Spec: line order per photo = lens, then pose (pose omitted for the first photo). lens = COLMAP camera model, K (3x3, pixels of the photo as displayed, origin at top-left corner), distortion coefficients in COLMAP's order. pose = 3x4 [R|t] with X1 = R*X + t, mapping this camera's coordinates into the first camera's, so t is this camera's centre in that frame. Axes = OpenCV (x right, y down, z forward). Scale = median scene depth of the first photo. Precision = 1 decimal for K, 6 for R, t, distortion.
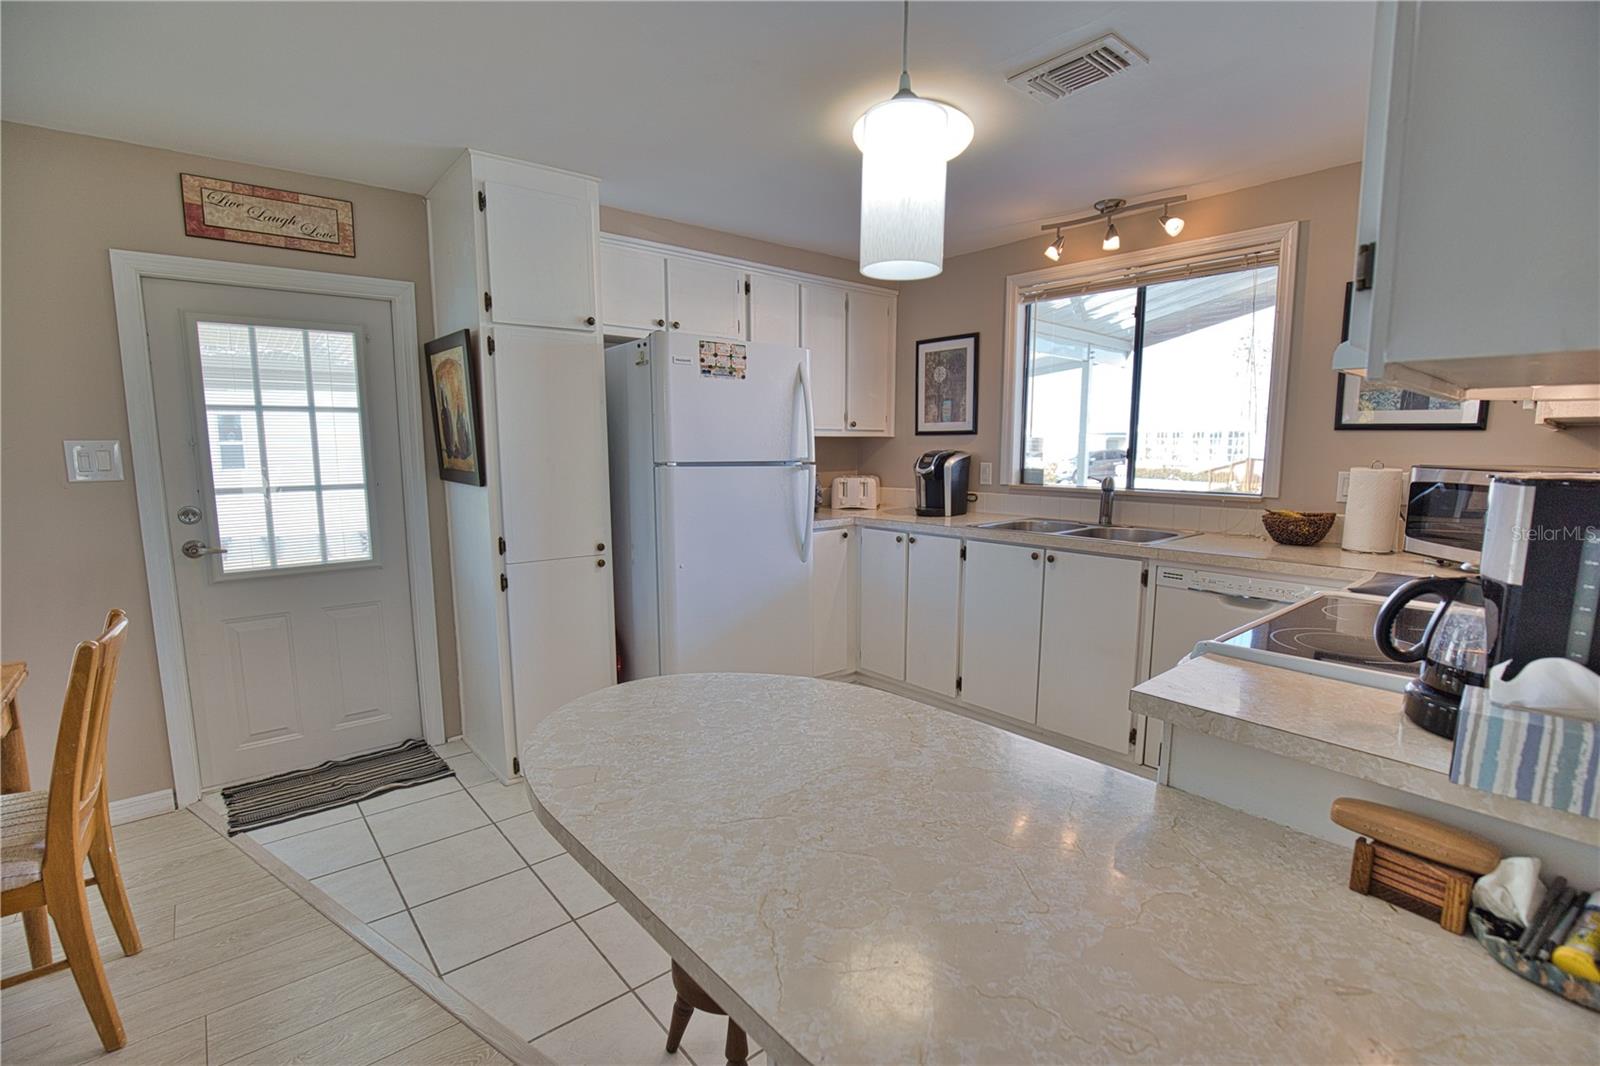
lens RADIAL K [[727.3, 0, 799.0], [0, 727.3, 547.7], [0, 0, 1]] dist [-0.034528, 0.005068]
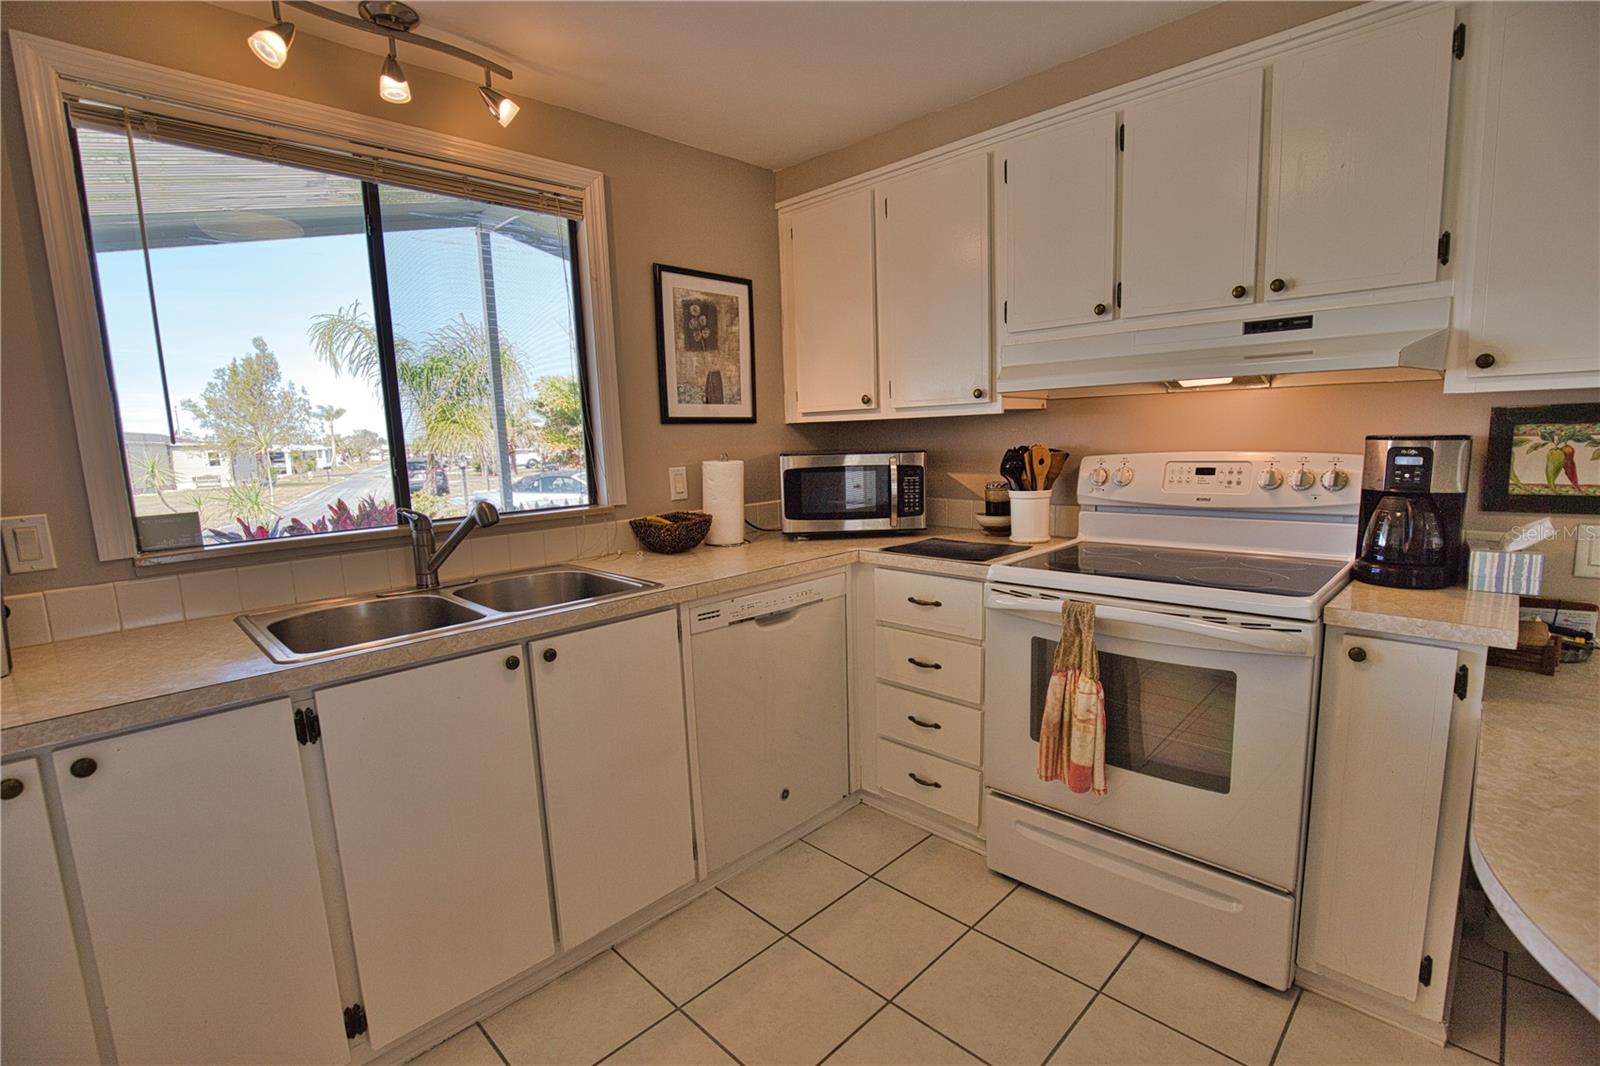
lens RADIAL K [[727.3, 0, 802.2], [0, 727.3, 541.3], [0, 0, 1]] dist [-0.034528, 0.005068]
pose [[-0.086841, -0.140344, 0.986287, -0.214778], [0.172939, 0.972872, 0.153663, -0.130475], [-0.981097, 0.183912, -0.060214, 0.910477]]
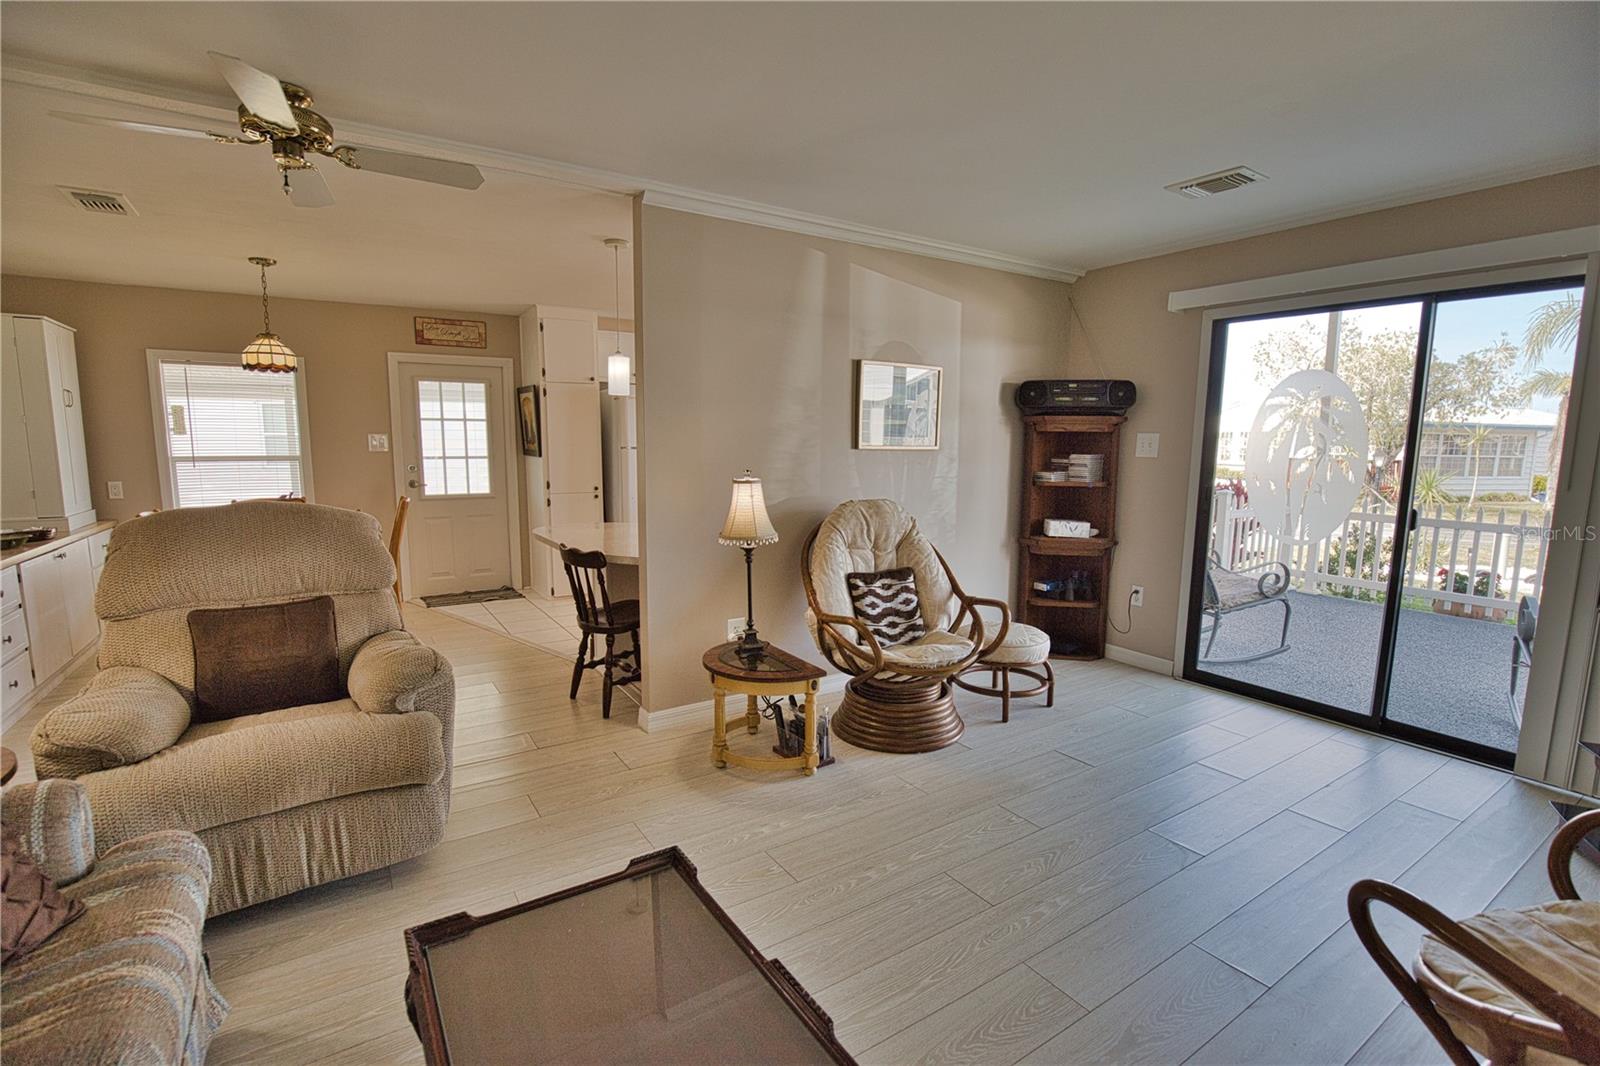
lens RADIAL K [[727.3, 0, 801.3], [0, 727.3, 542.8], [0, 0, 1]] dist [-0.034528, 0.005068]
pose [[0.992080, 0.025687, -0.122953, 0.574313], [-0.026065, 0.999659, -0.001471, 0.145752], [0.122873, 0.004664, 0.992411, -0.989478]]
